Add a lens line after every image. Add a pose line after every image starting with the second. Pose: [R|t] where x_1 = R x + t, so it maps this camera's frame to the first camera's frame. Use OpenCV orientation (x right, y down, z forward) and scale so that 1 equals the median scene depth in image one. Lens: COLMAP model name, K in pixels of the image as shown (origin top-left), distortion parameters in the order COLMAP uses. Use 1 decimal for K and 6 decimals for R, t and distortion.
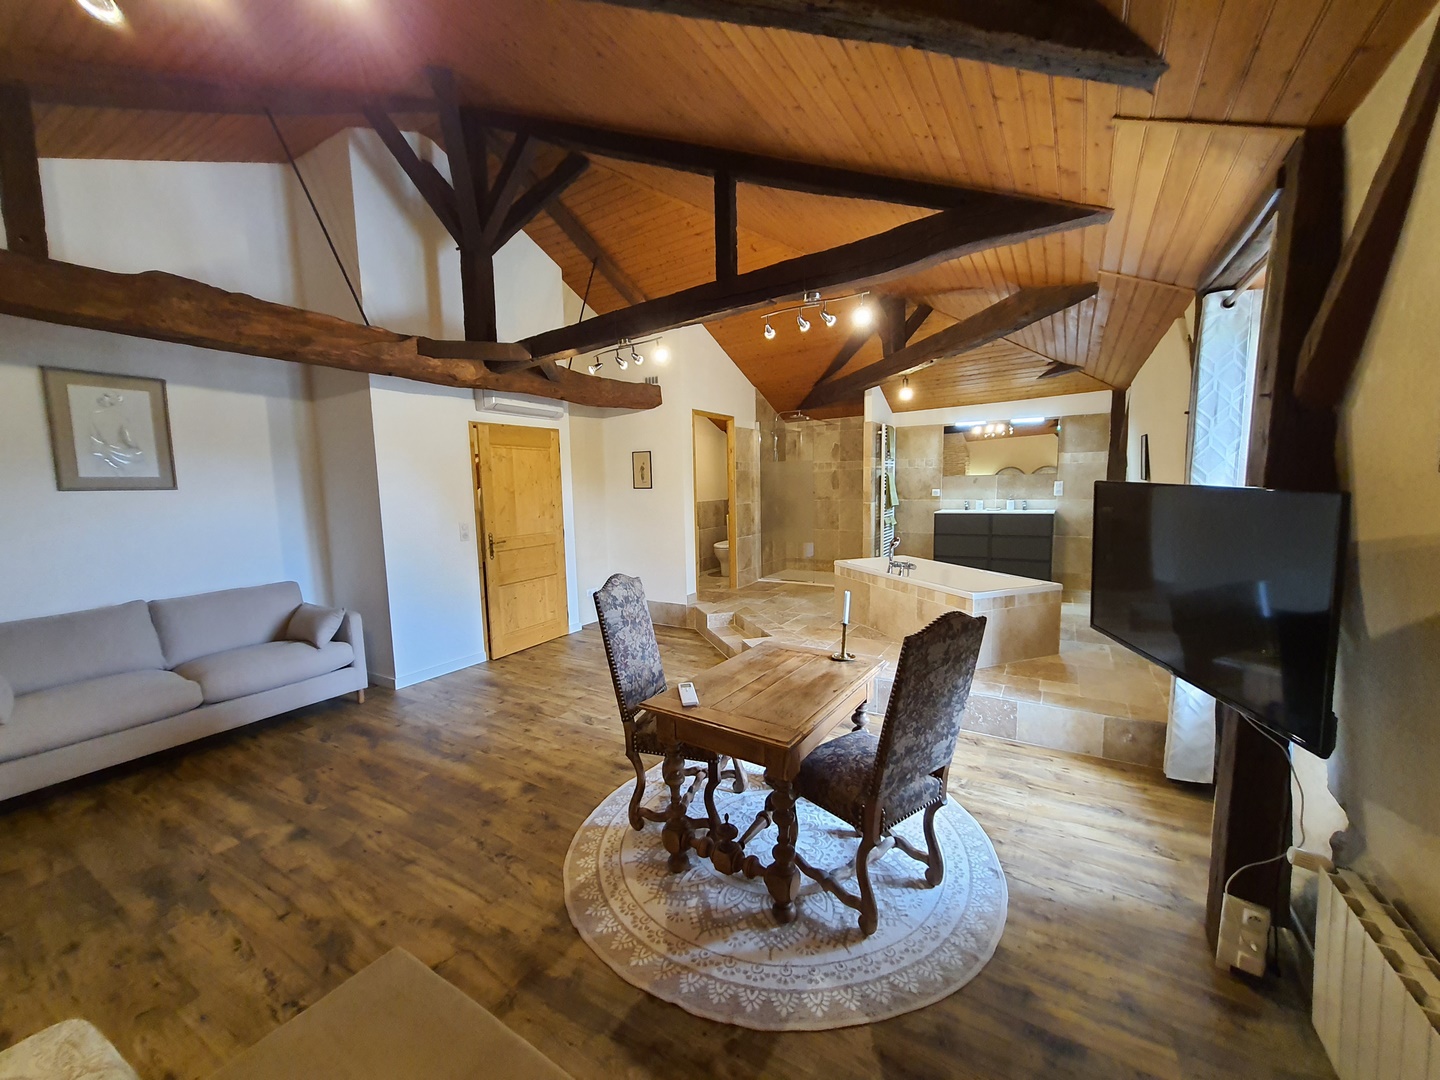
lens RADIAL K [[564.4, 0, 721.6], [0, 564.4, 545.2], [0, 0, 1]] dist [0.012157, -0.000022]
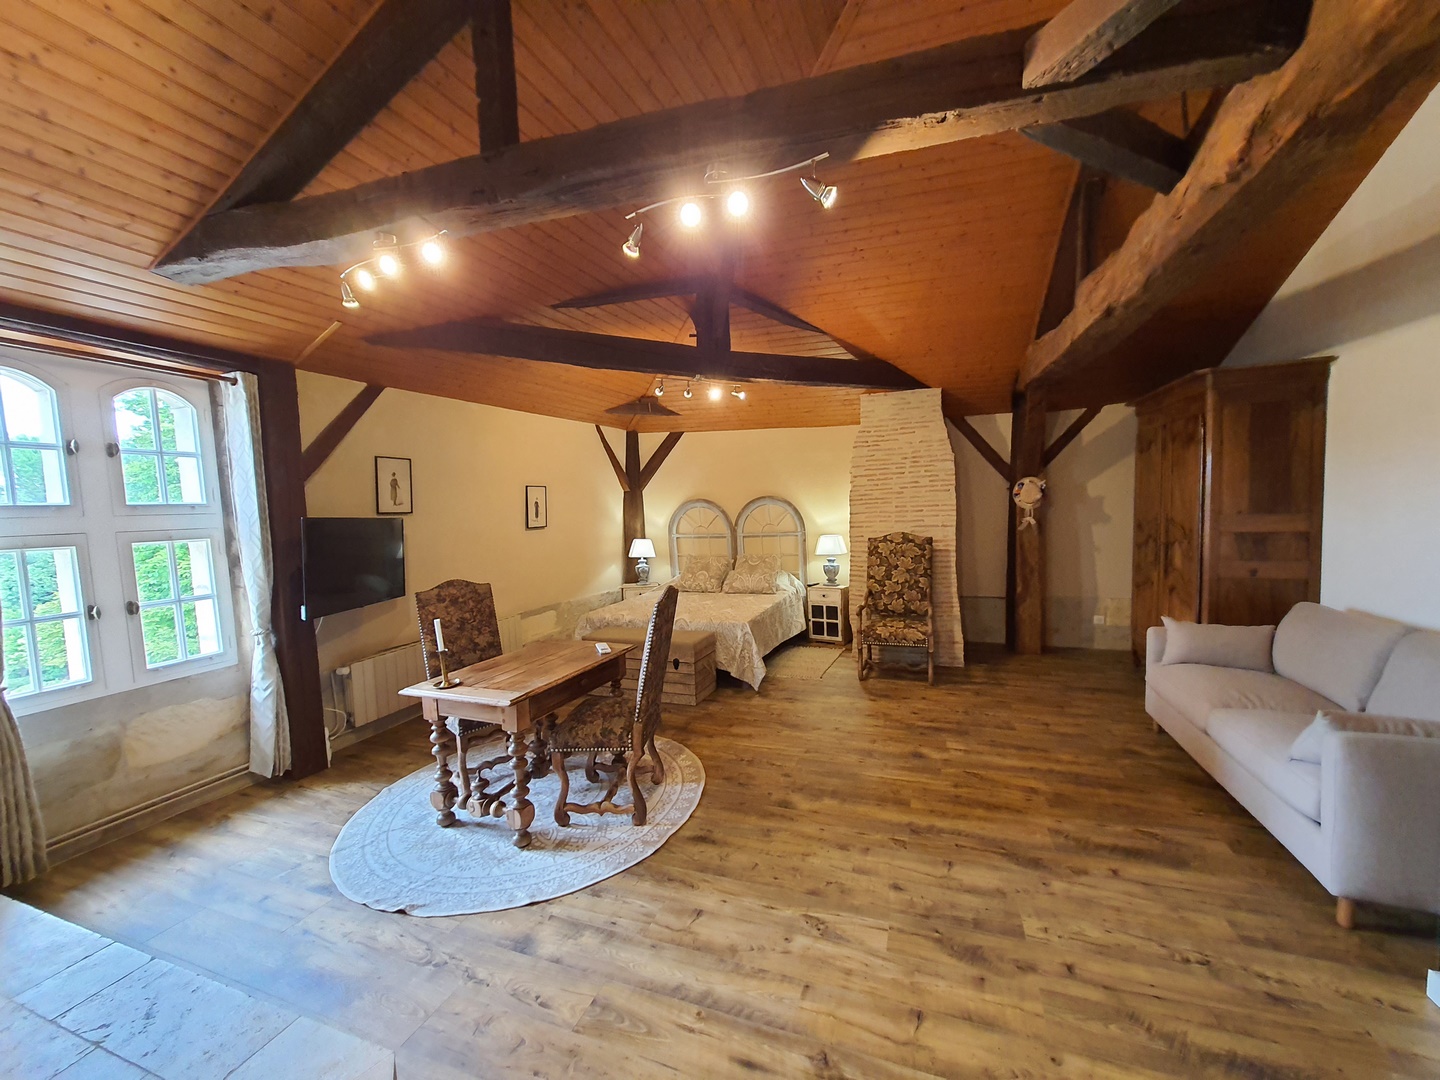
lens RADIAL K [[564.4, 0, 721.6], [0, 564.4, 545.2], [0, 0, 1]] dist [0.012157, -0.000022]
pose [[-0.982494, 0.066640, -0.173967, -0.056065], [0.034749, 0.982997, 0.180302, -0.112524], [0.183025, 0.171101, -0.968105, 1.102533]]
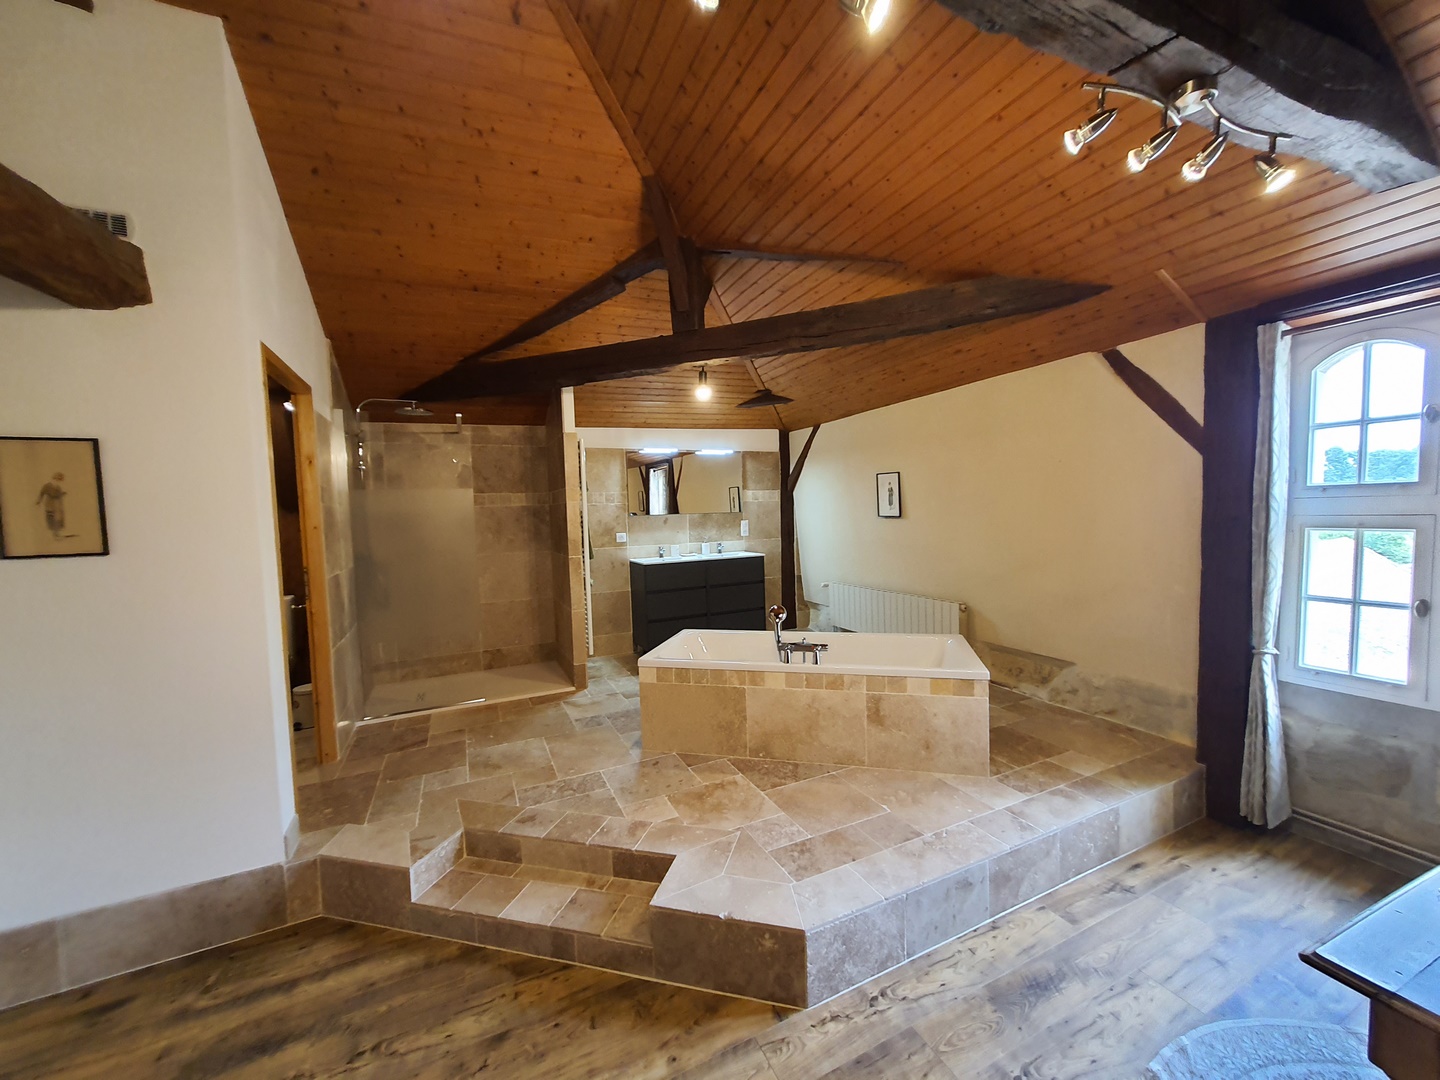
lens RADIAL K [[564.4, 0, 721.6], [0, 564.4, 545.2], [0, 0, 1]] dist [0.012157, -0.000022]
pose [[0.544773, -0.048774, 0.837164, -0.259615], [0.113323, 0.993432, -0.015865, -0.078332], [-0.830891, 0.103513, 0.546722, 0.670269]]
